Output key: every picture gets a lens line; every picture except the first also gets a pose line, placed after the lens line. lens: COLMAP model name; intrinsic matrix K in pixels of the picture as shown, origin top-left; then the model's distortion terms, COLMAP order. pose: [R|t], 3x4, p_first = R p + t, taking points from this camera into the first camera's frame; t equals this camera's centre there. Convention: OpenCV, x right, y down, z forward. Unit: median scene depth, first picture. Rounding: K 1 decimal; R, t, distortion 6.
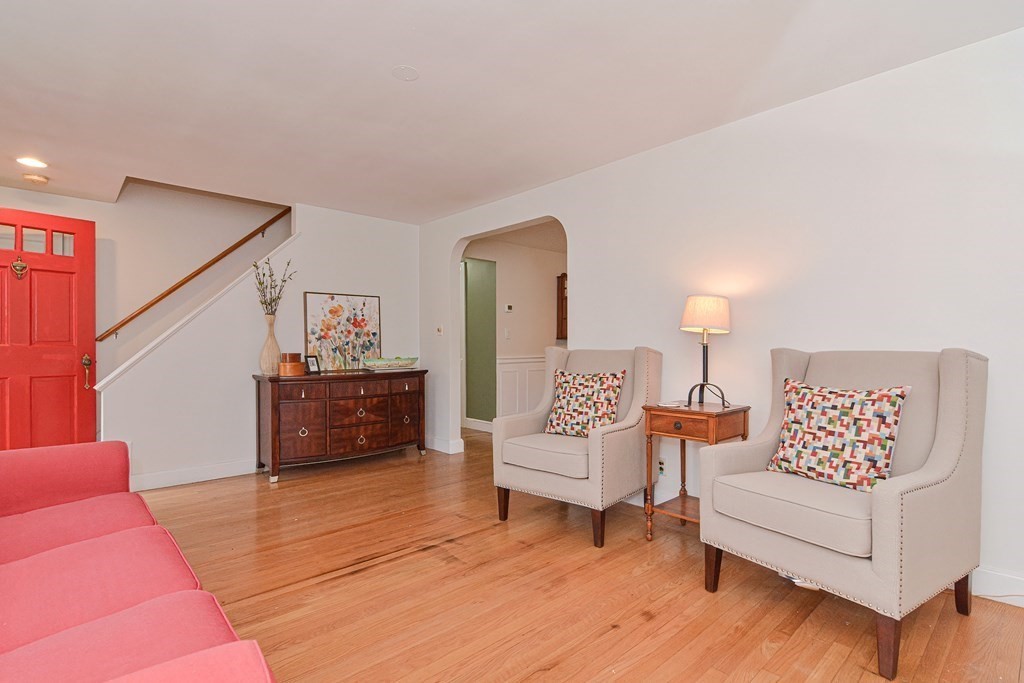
lens RADIAL K [[489.1, 0, 498.5], [0, 489.1, 344.1], [0, 0, 1]] dist [-0.000126, -0.000220]
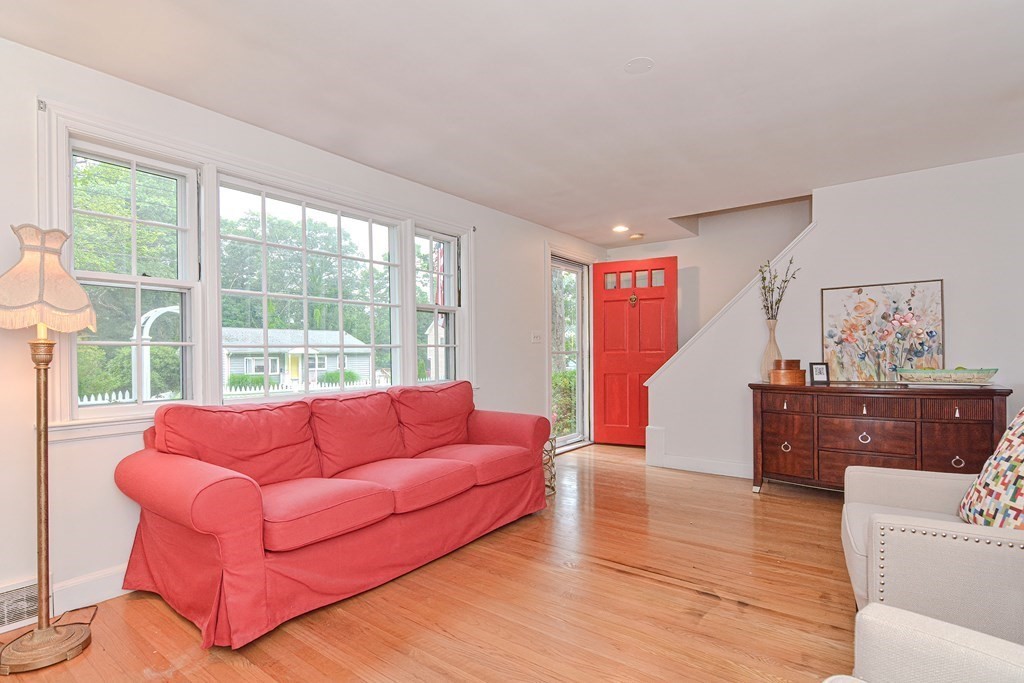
lens RADIAL K [[506.5, 0, 523.2], [0, 506.5, 351.8], [0, 0, 1]] dist [0.001062, -0.000273]
pose [[0.206539, -0.002411, -0.978435, 0.400246], [0.012908, 0.999917, 0.000261, -0.002781], [0.978353, -0.012683, 0.206552, 0.320144]]
